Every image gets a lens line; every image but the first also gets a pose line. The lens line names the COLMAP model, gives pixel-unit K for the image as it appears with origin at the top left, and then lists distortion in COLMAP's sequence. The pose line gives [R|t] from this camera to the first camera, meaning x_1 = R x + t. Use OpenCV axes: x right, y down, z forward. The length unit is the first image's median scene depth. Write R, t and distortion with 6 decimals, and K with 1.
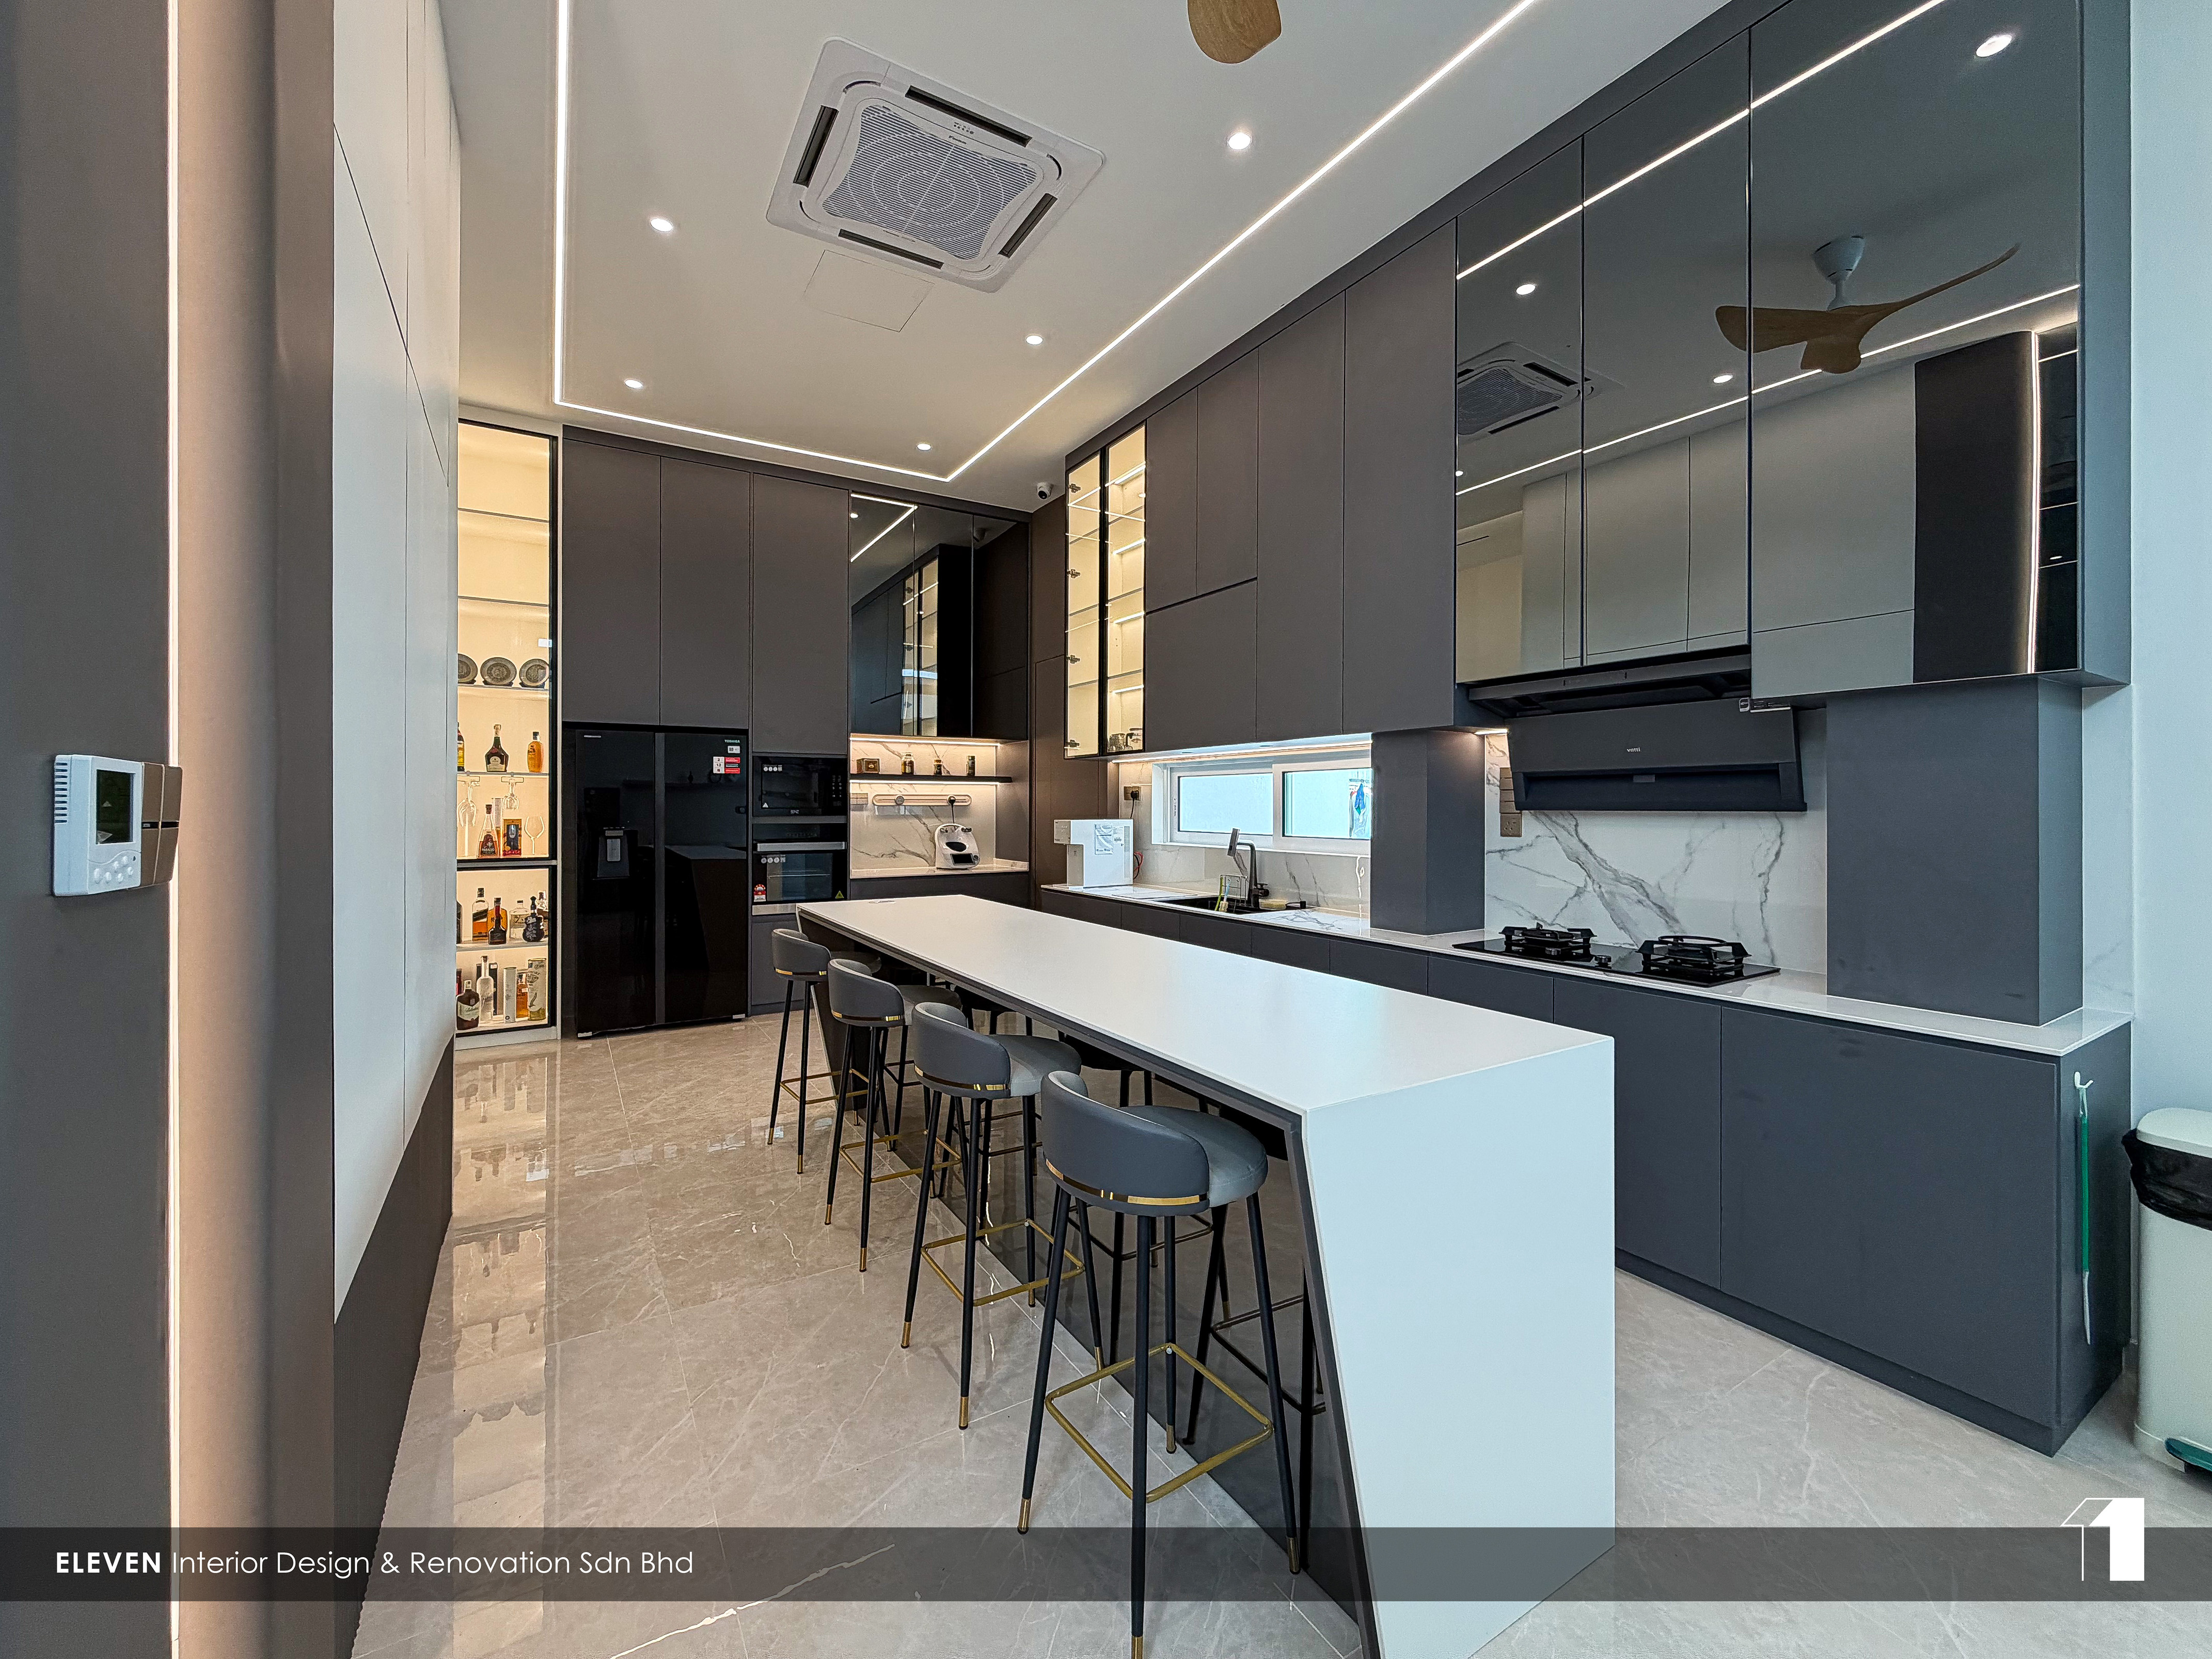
lens RADIAL K [[895.9, 0, 1109.6], [0, 895.9, 810.3], [0, 0, 1]] dist [-0.010035, -0.000138]
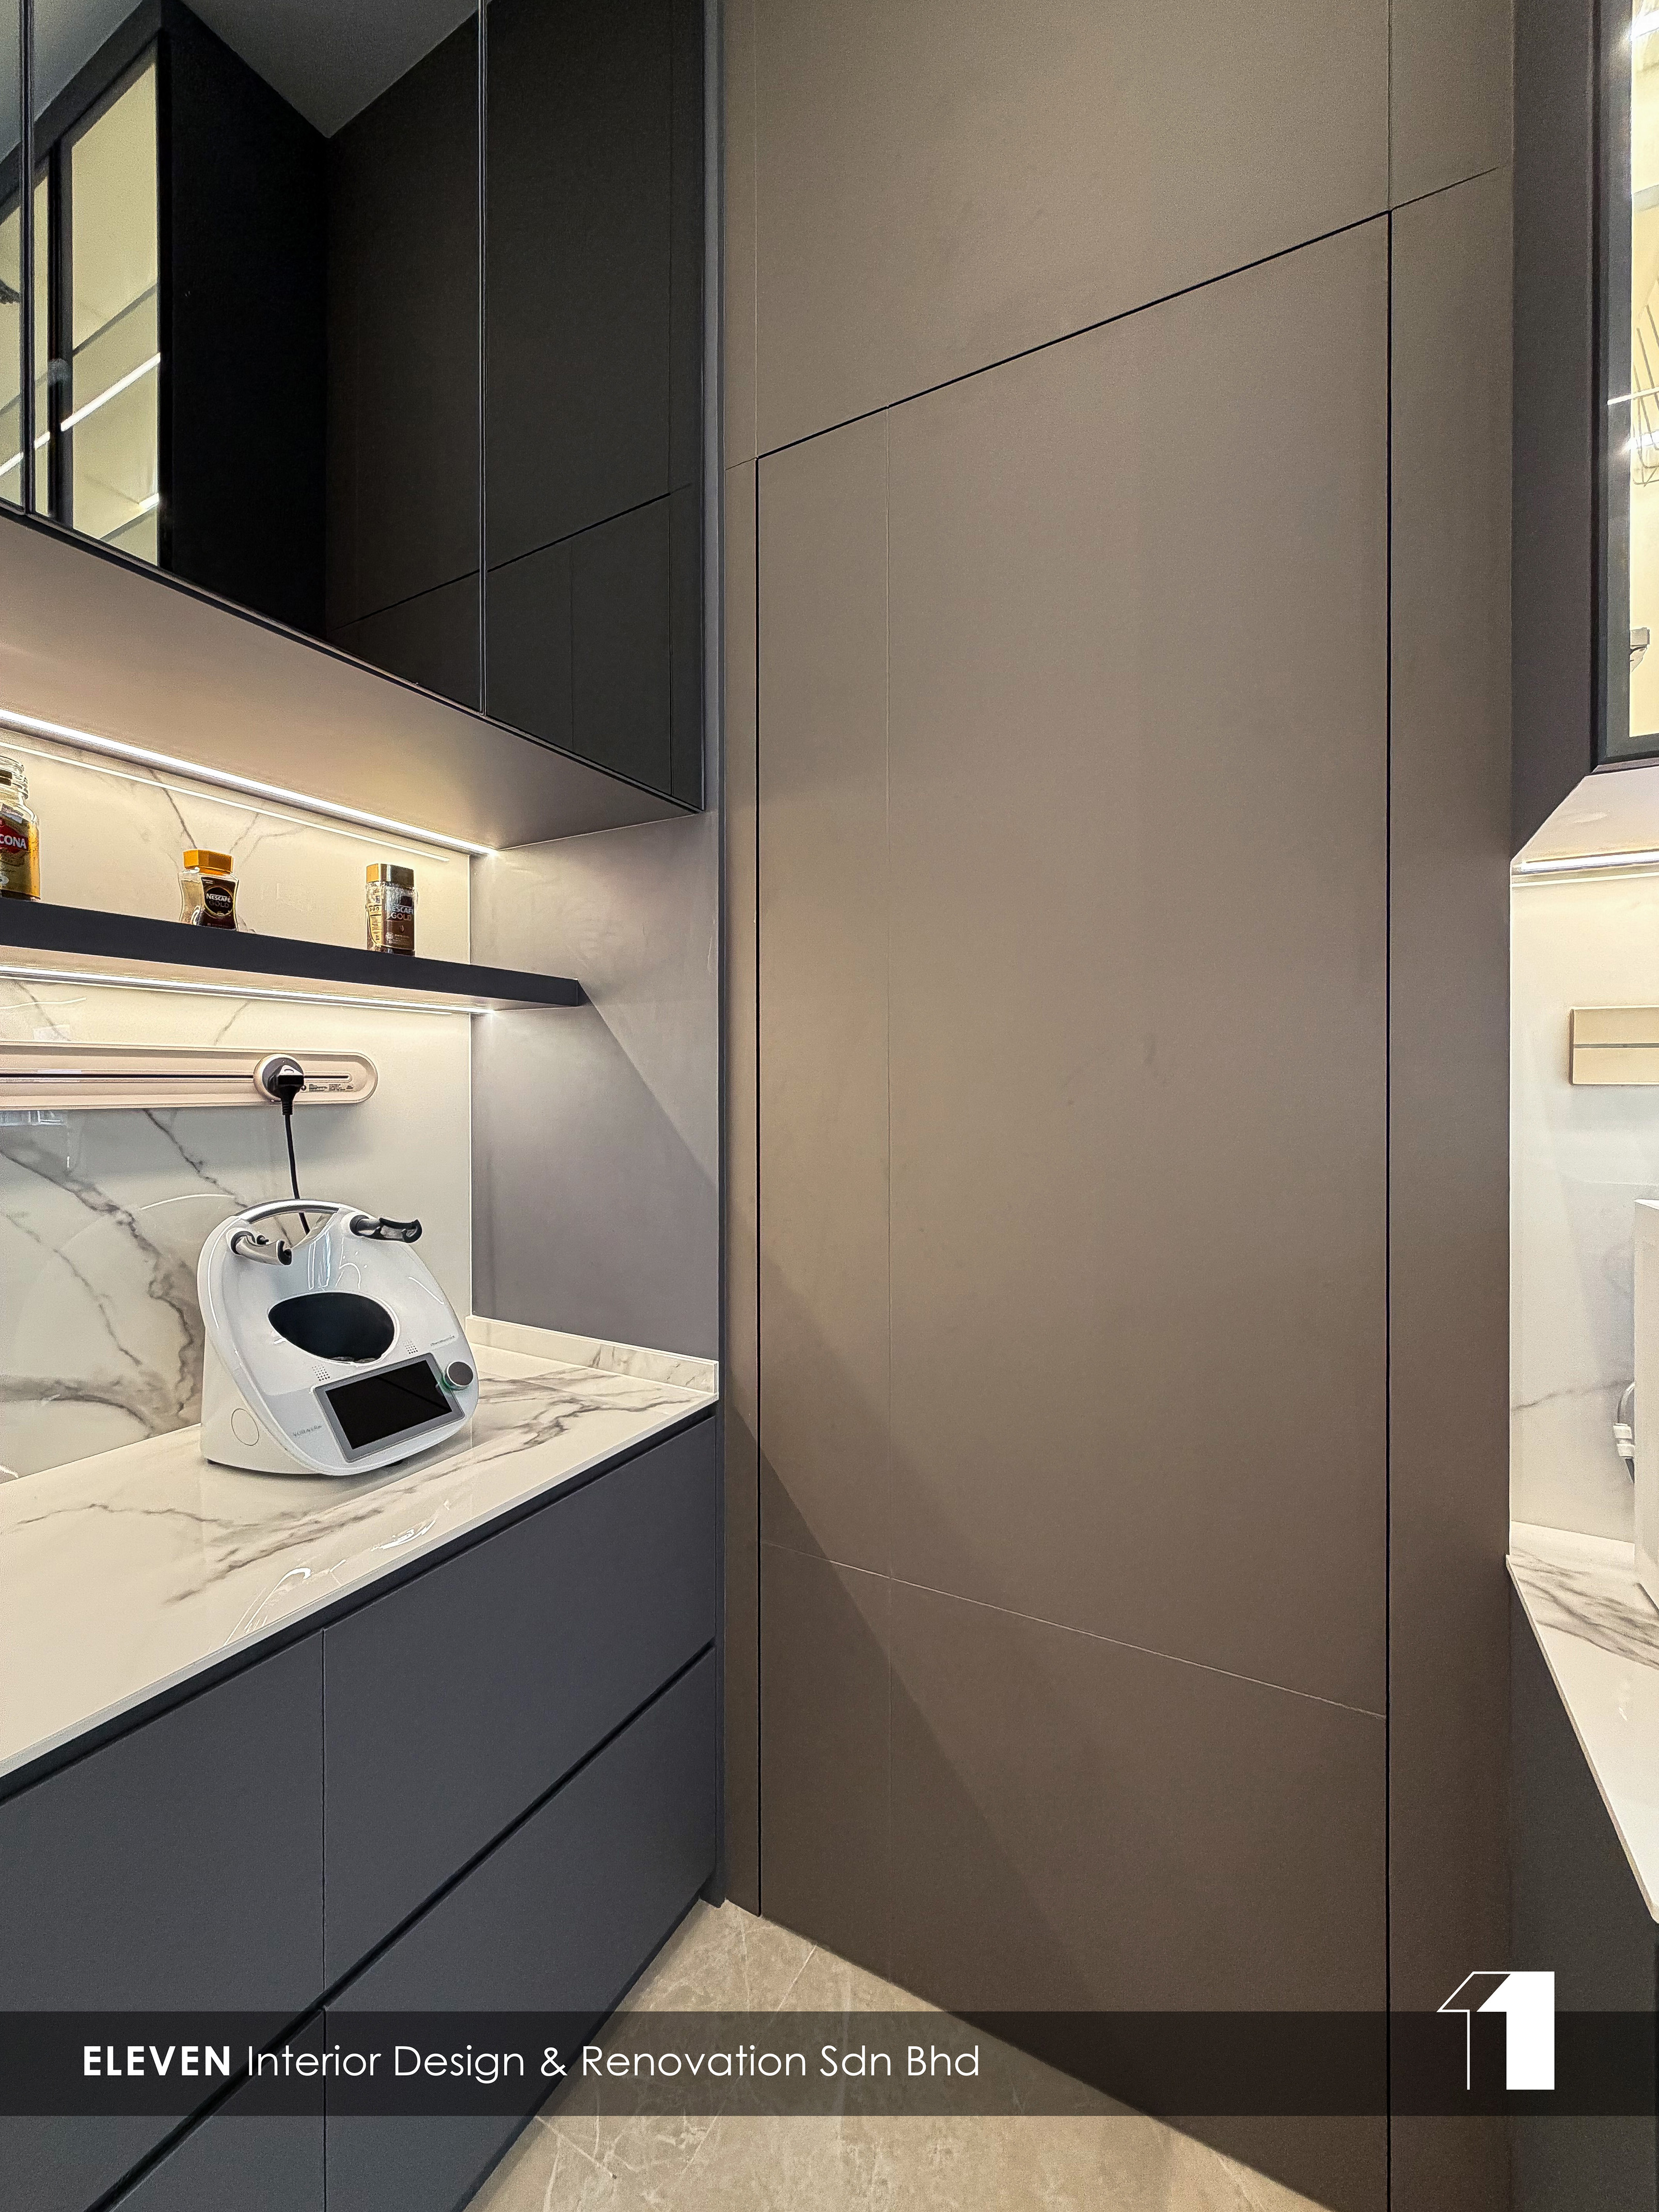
lens RADIAL K [[895.9, 0, 815.7], [0, 895.9, 1092.5], [0, 0, 1]] dist [-0.010035, -0.000138]
pose [[0.870248, -0.010615, 0.492499, -0.211592], [0.008233, 0.999942, 0.007004, -0.010714], [-0.492544, -0.002041, 0.870285, 0.952000]]
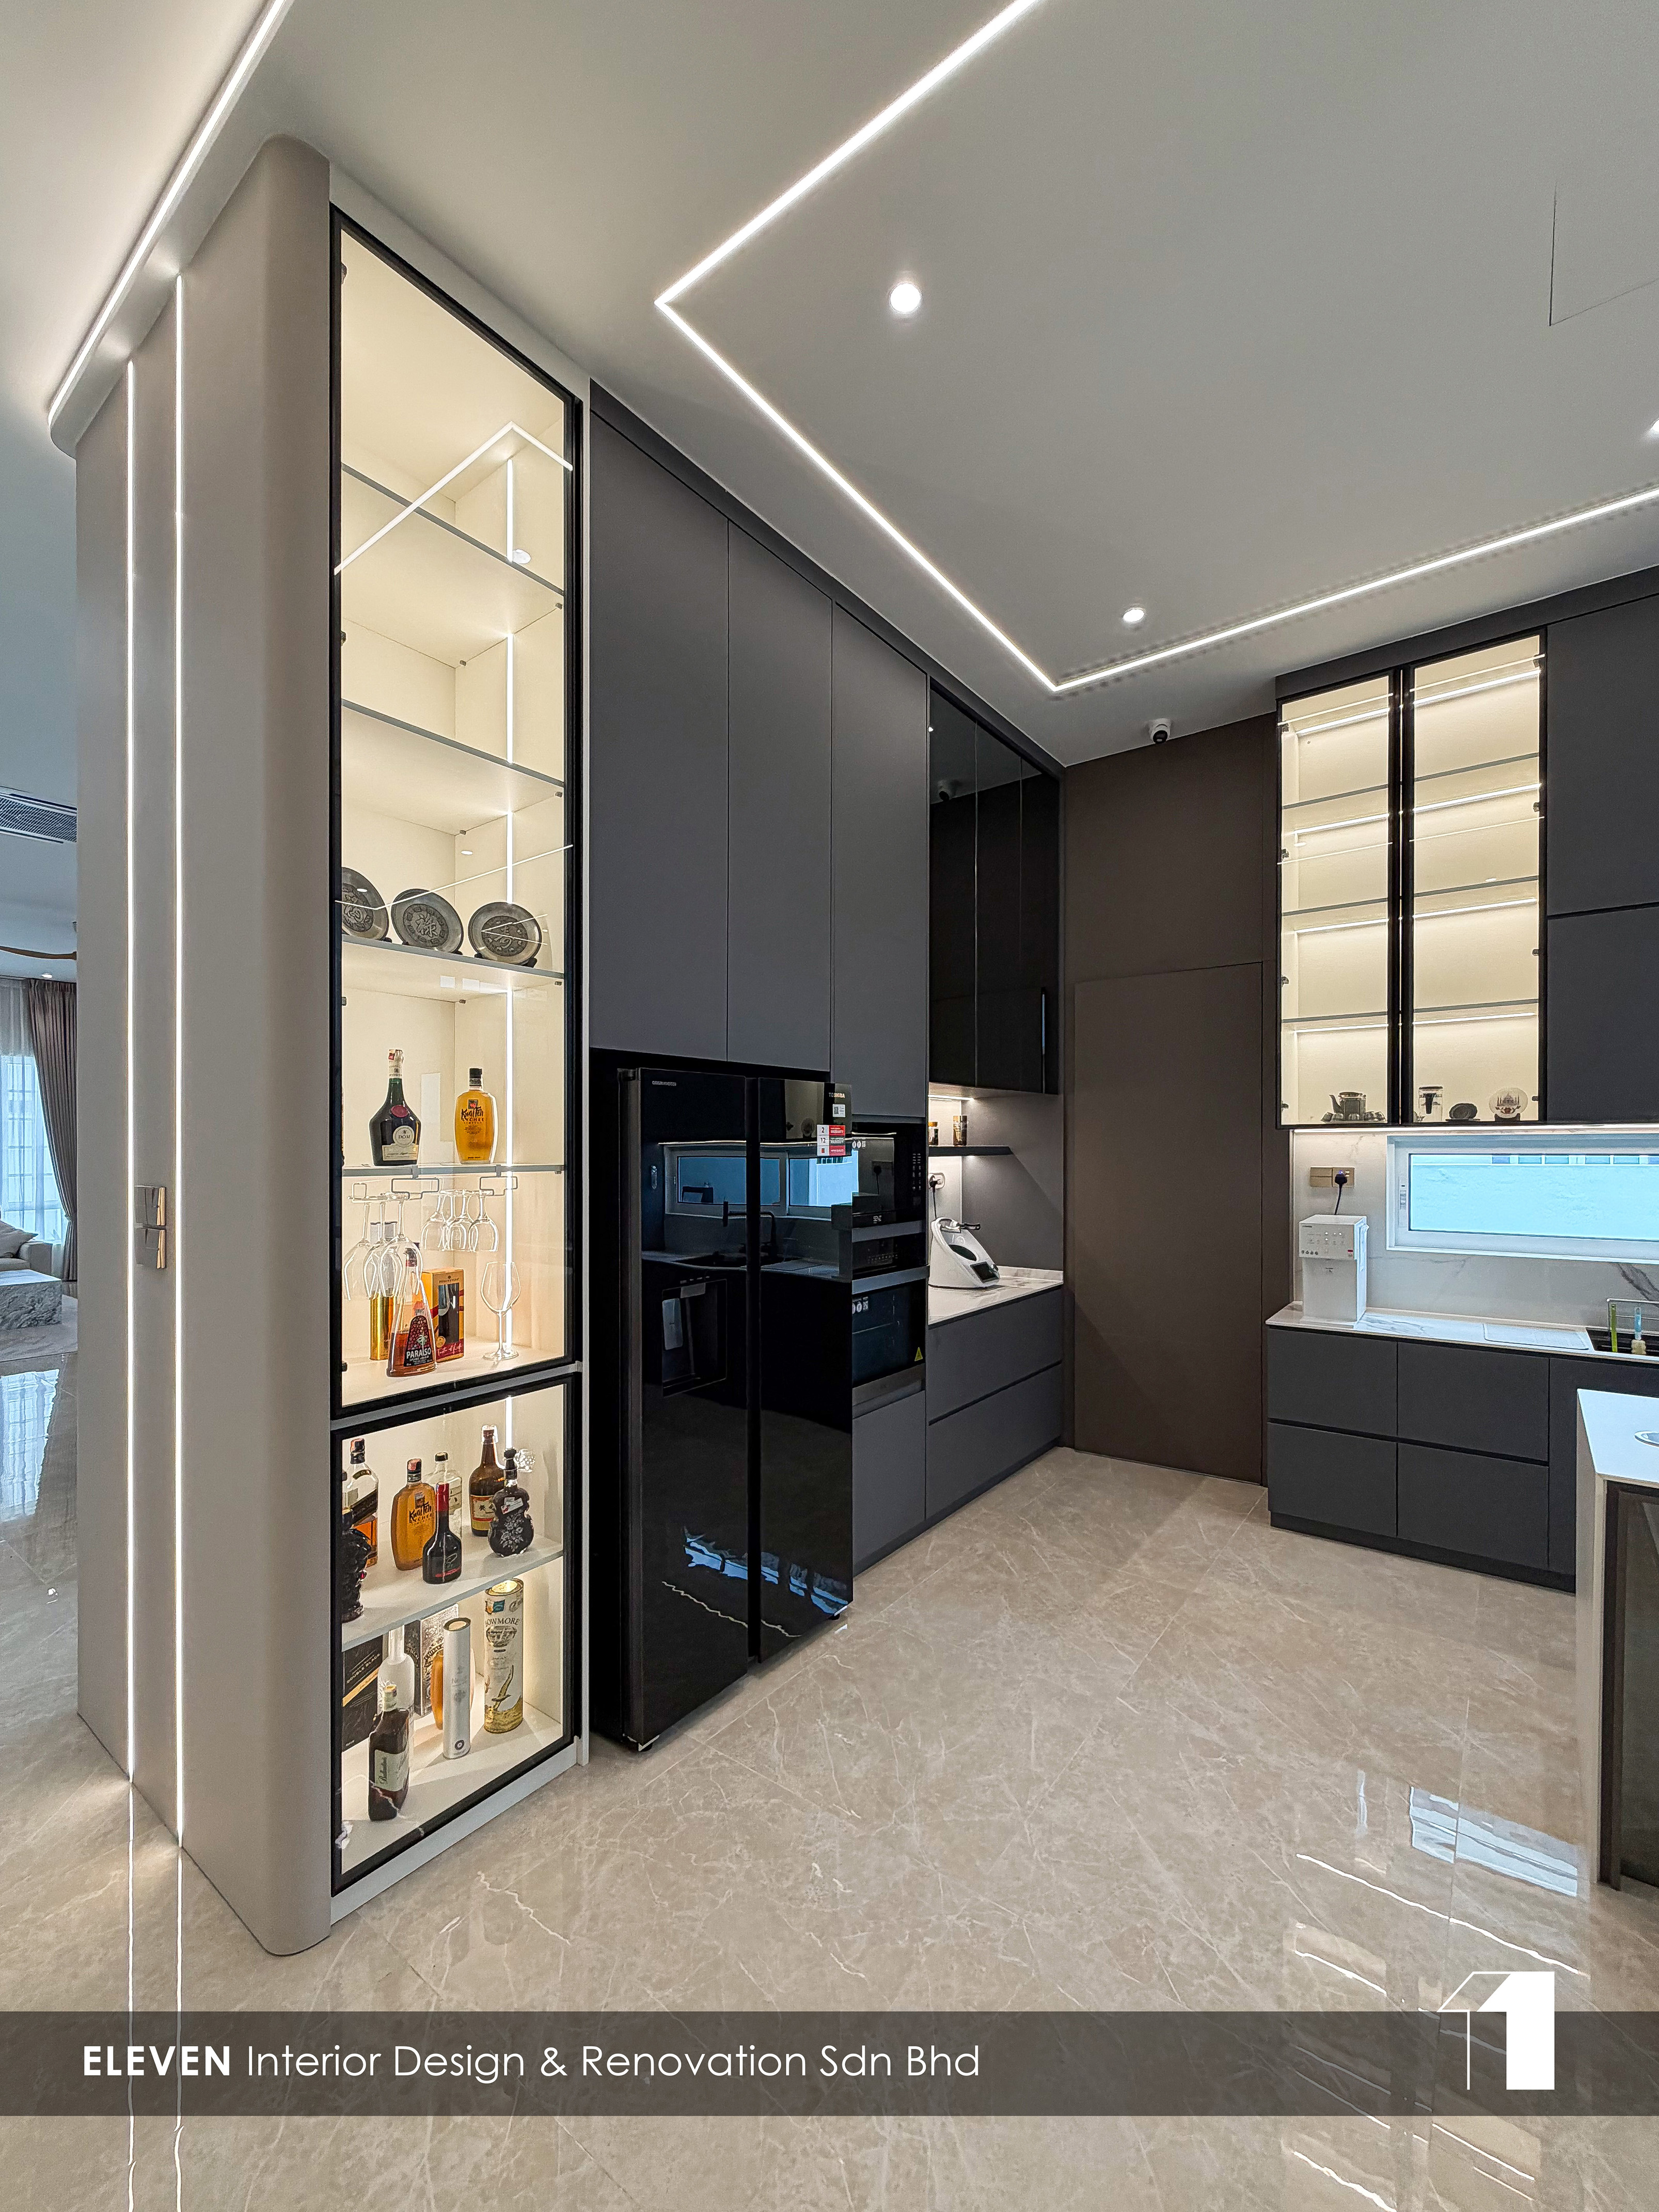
lens RADIAL K [[895.9, 0, 829.2], [0, 895.9, 1153.7], [0, 0, 1]] dist [-0.010035, -0.000138]
pose [[0.935479, -0.008904, 0.353271, -0.602678], [0.008967, 0.999959, 0.001458, -0.042751], [-0.353269, 0.001804, 0.935520, 0.494471]]
